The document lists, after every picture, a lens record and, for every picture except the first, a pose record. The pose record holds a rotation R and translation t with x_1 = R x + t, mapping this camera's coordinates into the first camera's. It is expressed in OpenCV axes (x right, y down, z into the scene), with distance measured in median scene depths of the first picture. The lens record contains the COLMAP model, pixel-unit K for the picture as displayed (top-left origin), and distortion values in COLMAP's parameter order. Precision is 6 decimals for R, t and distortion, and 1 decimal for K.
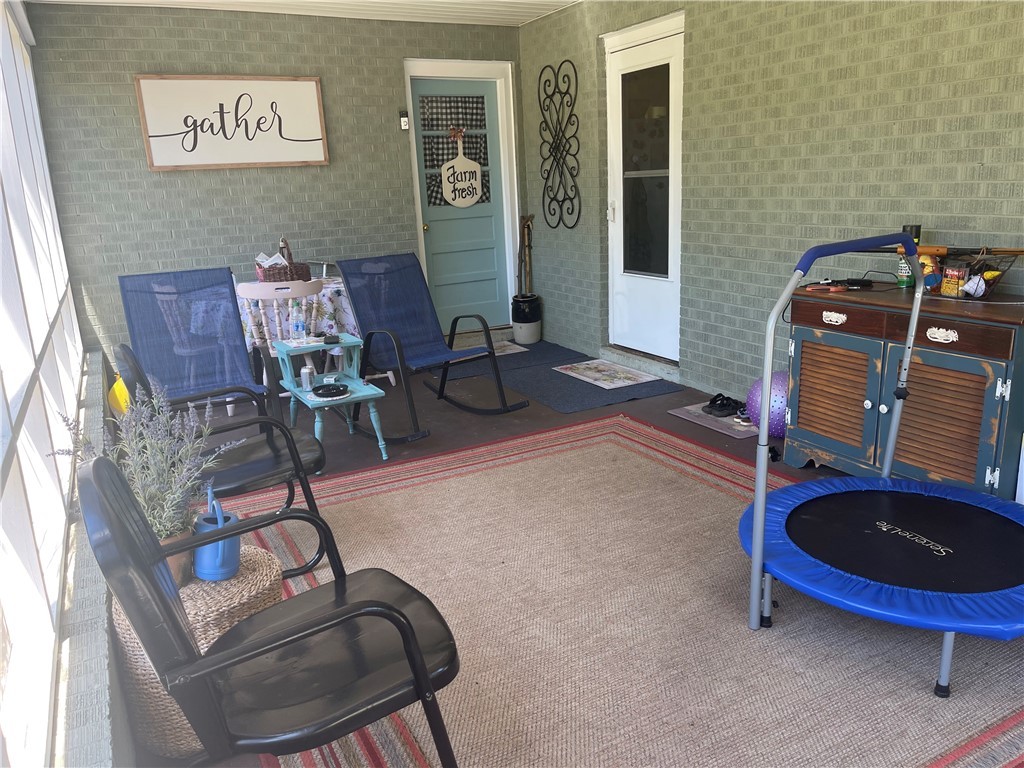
lens RADIAL K [[770.8, 0, 533.2], [0, 770.8, 400.7], [0, 0, 1]] dist [0.057747, -0.089372]
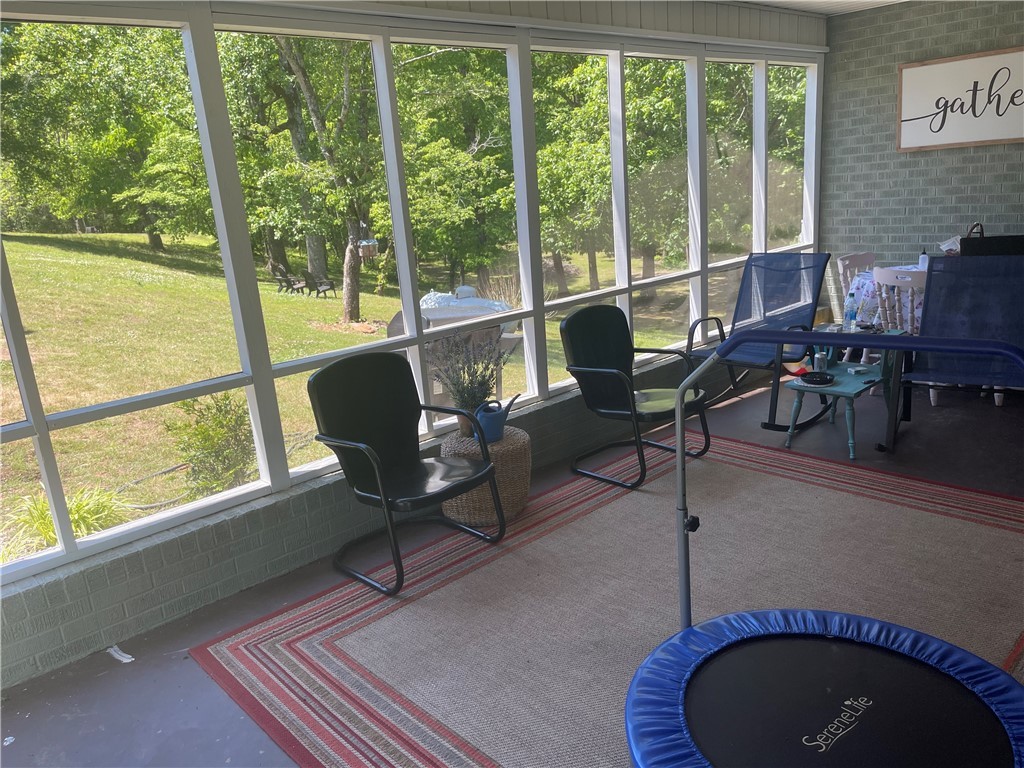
lens RADIAL K [[770.8, 0, 509.2], [0, 770.8, 390.6], [0, 0, 1]] dist [0.057747, -0.089372]
pose [[0.267166, 0.267144, -0.925882, 0.461719], [-0.195239, 0.955886, 0.219464, -0.110053], [0.943665, 0.122135, 0.307537, 0.192924]]
